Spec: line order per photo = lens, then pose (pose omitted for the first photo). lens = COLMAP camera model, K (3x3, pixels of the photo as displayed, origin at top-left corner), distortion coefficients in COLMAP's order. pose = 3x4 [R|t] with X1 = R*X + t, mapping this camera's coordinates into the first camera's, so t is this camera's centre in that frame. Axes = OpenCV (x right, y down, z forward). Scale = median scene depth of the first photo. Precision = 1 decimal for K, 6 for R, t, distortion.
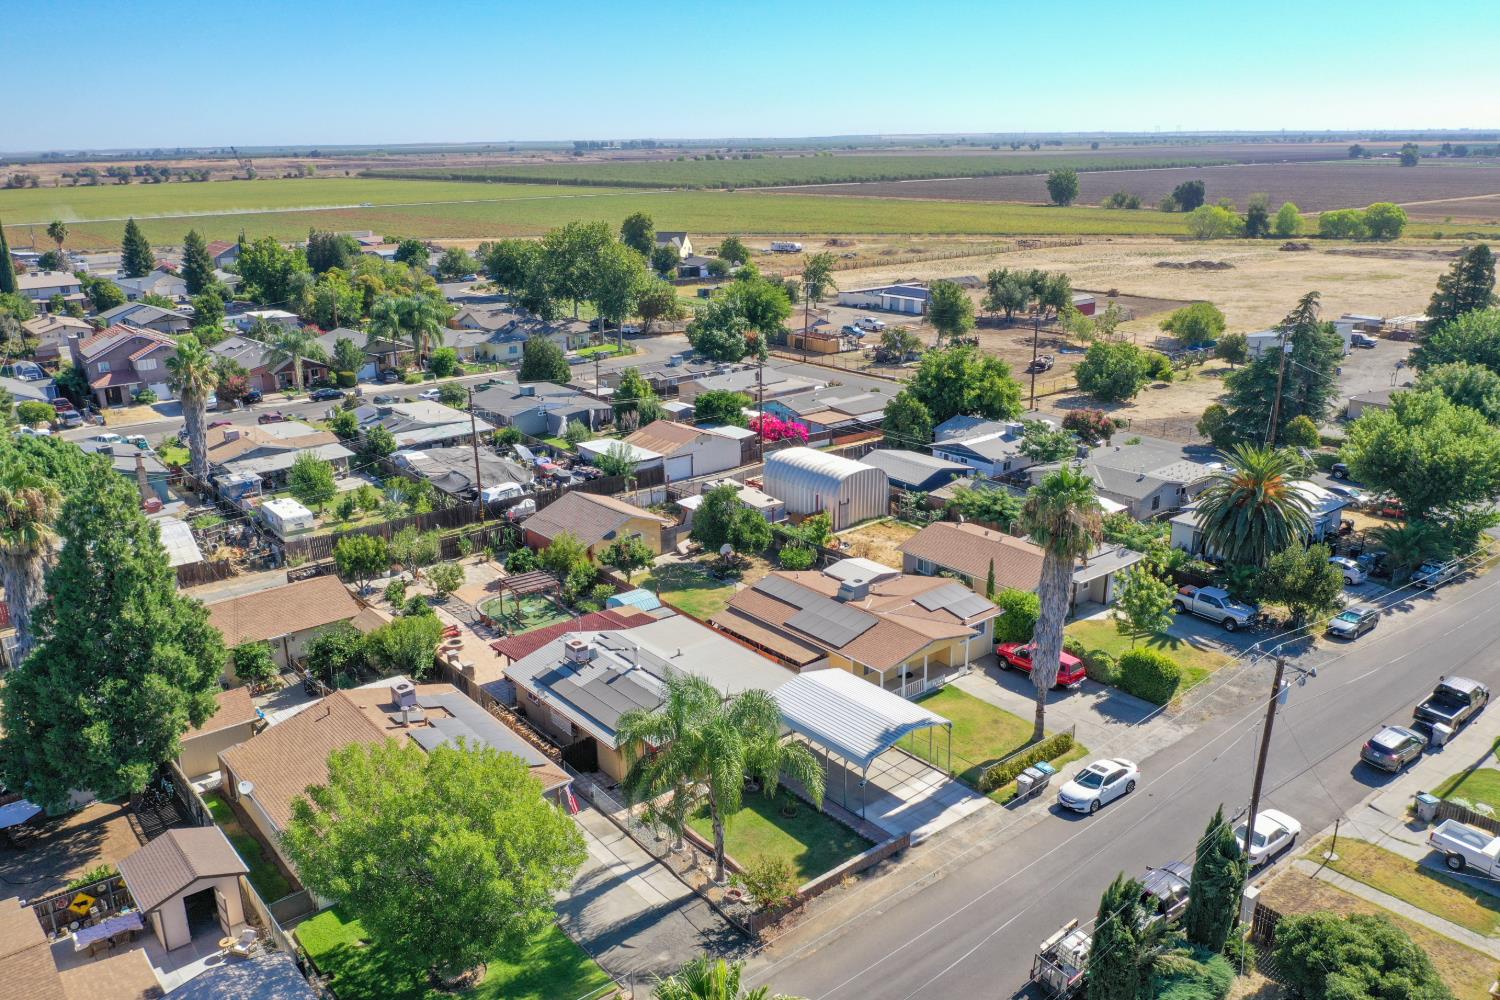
lens RADIAL K [[1177.1, 0, 750.0], [0, 1177.1, 500.0], [0, 0, 1]] dist [-0.006429, 0.002400]
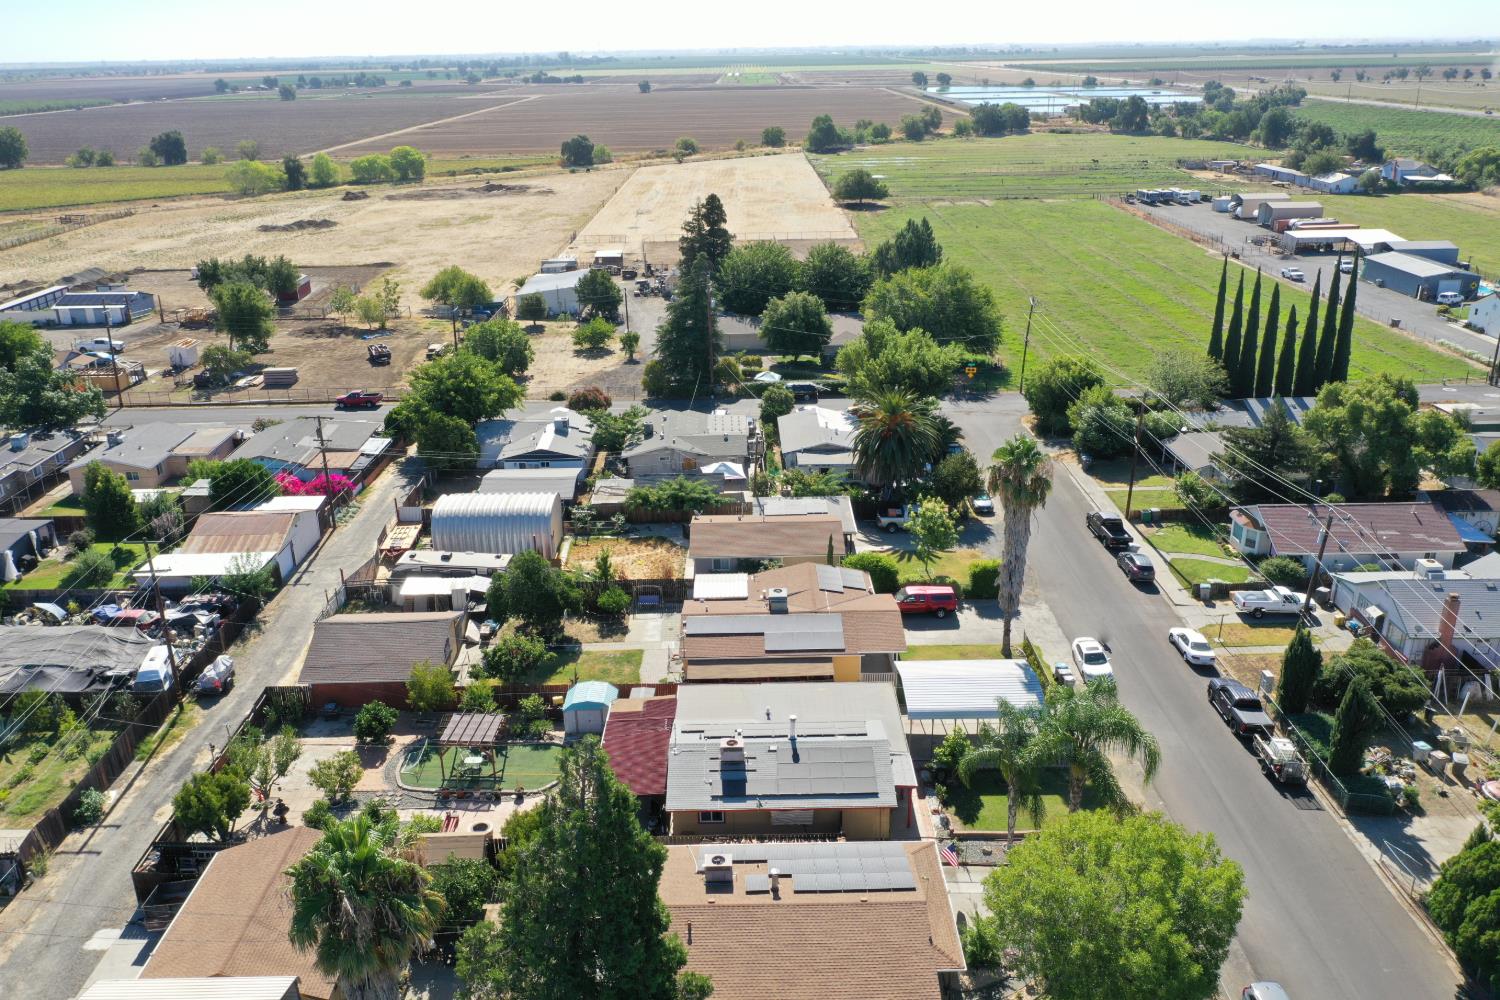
lens RADIAL K [[1177.1, 0, 750.0], [0, 1177.1, 500.0], [0, 0, 1]] dist [-0.006429, 0.002400]
pose [[0.632261, -0.280603, 0.722155, -0.489618], [0.242024, 0.956994, 0.159957, -0.135924], [-0.735983, 0.073644, 0.672983, 0.217450]]
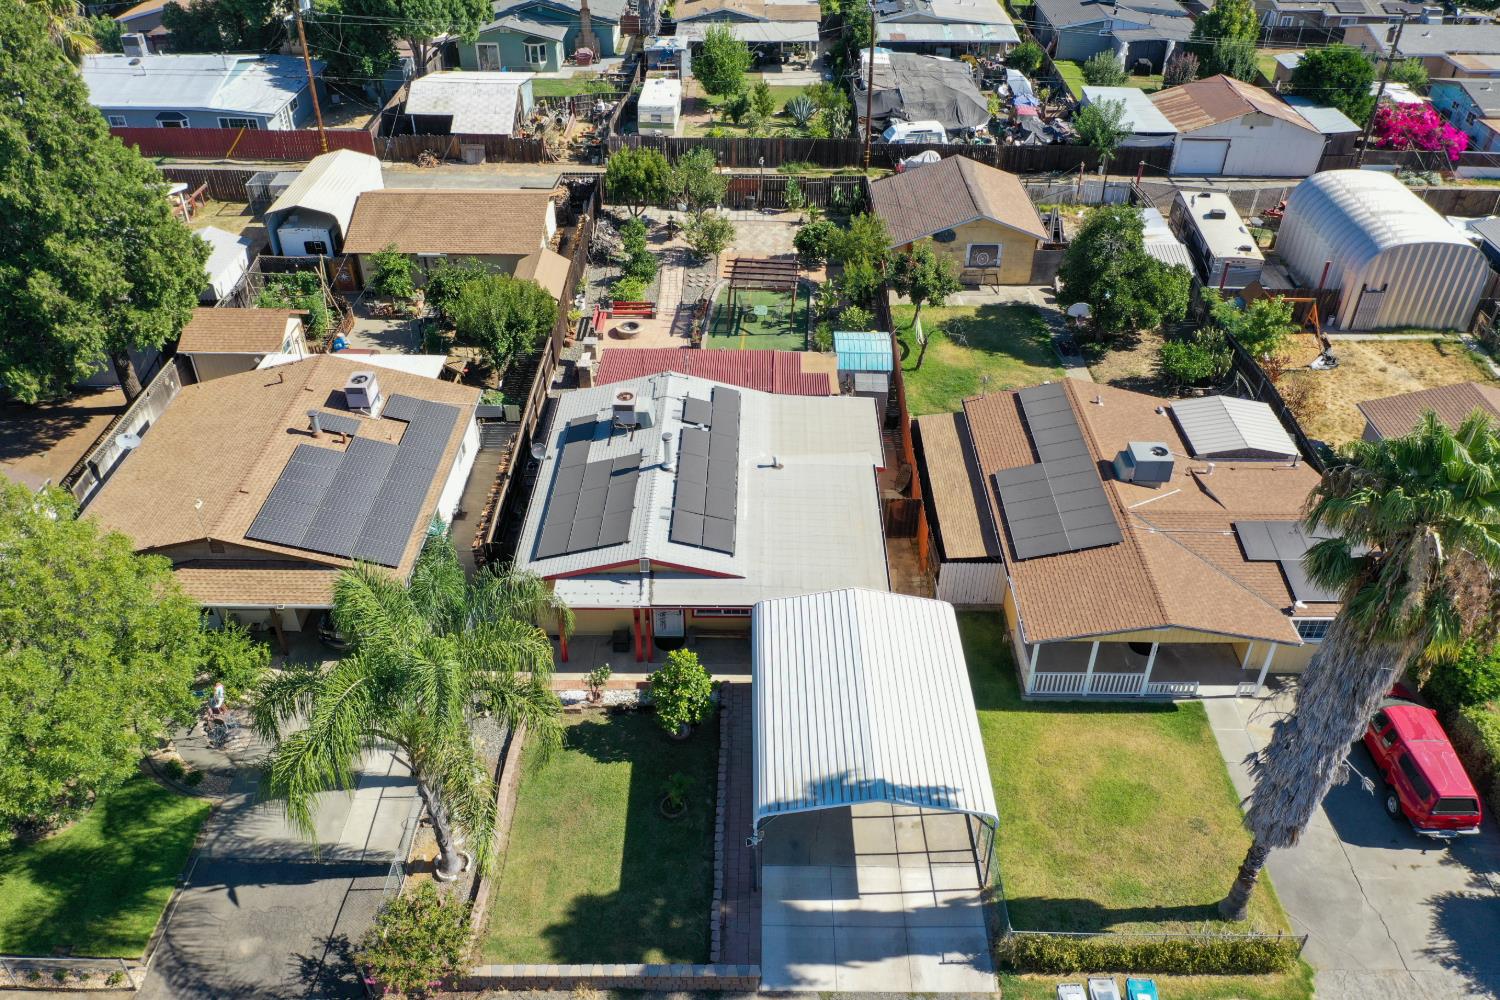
lens RADIAL K [[1177.1, 0, 750.0], [0, 1177.1, 500.0], [0, 0, 1]] dist [-0.006429, 0.002400]
pose [[0.770591, 0.389404, -0.504533, 0.169168], [-0.205385, 0.901131, 0.381811, -0.059644], [0.603329, -0.190596, 0.774382, 0.334434]]
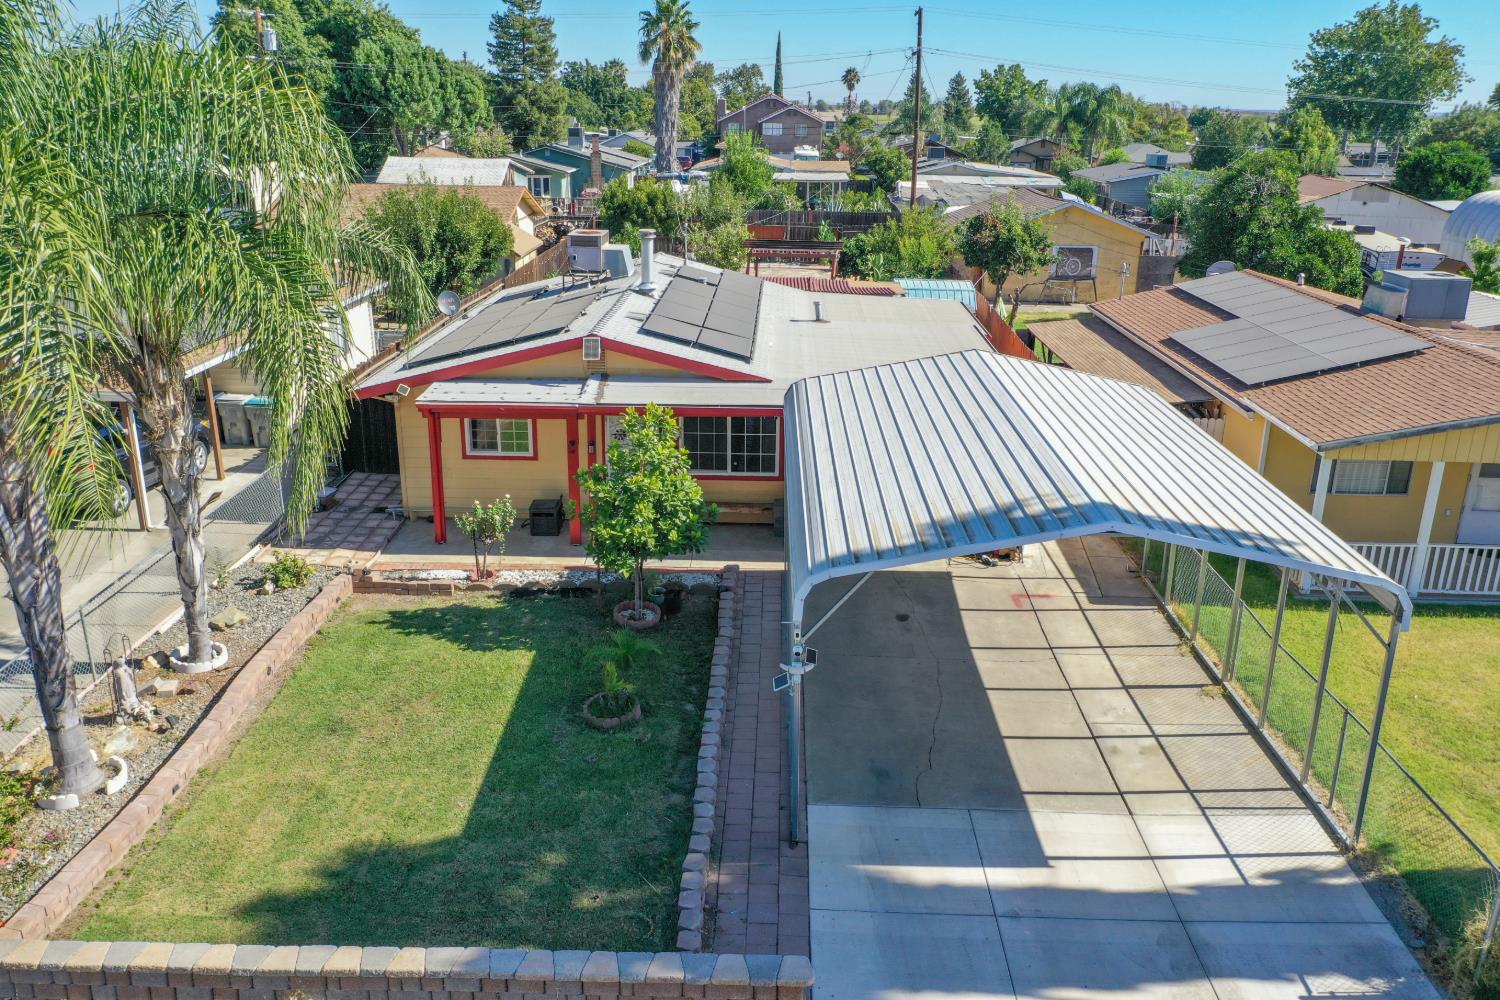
lens RADIAL K [[1177.1, 0, 750.0], [0, 1177.1, 500.0], [0, 0, 1]] dist [-0.006429, 0.002400]
pose [[0.758941, 0.235056, -0.607254, 0.118806], [-0.218170, 0.970462, 0.102980, 0.102907], [0.613523, 0.054329, 0.787806, 0.450822]]
